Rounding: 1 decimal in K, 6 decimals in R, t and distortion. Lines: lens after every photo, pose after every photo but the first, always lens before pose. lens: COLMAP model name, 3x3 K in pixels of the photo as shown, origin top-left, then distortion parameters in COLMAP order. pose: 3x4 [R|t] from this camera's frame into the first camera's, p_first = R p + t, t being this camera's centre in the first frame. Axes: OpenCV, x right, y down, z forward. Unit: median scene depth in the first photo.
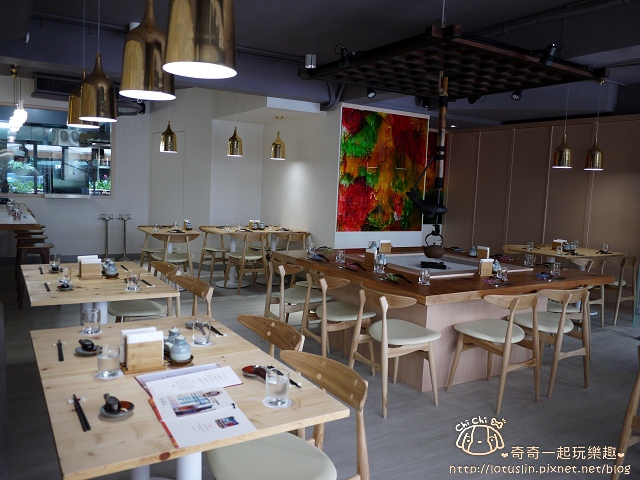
lens RADIAL K [[532.4, 0, 320.0], [0, 532.4, 240.0], [0, 0, 1]] dist [-0.038597, 0.008005]
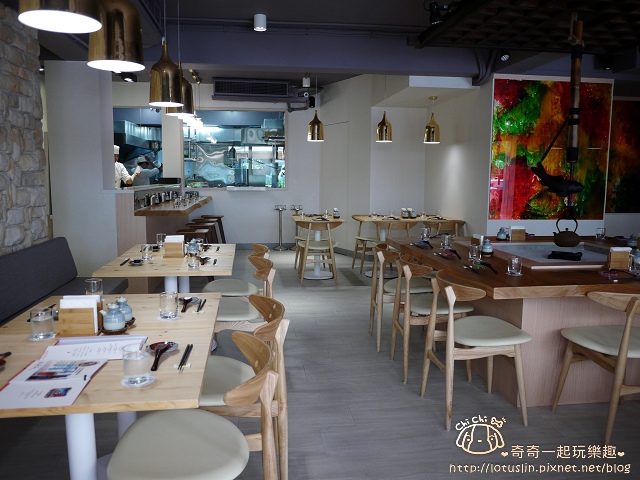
lens RADIAL K [[532.4, 0, 320.0], [0, 532.4, 240.0], [0, 0, 1]] dist [-0.038597, 0.008005]
pose [[0.914308, 0.012860, -0.404816, 0.194133], [-0.010214, 0.999910, 0.008695, 0.019988], [0.404891, -0.003815, 0.914357, 0.107865]]
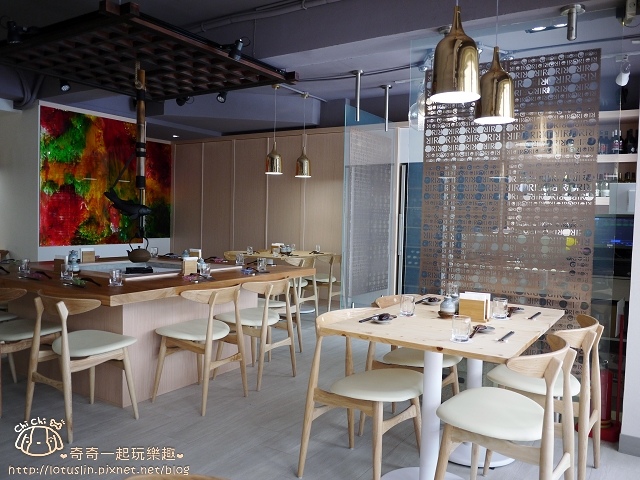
lens RADIAL K [[532.4, 0, 320.0], [0, 532.4, 240.0], [0, 0, 1]] dist [-0.038597, 0.008005]
pose [[0.894073, -0.041524, 0.445992, 0.083790], [0.061849, 0.997601, -0.031105, 0.042302], [-0.443631, 0.055394, 0.894496, 0.030775]]
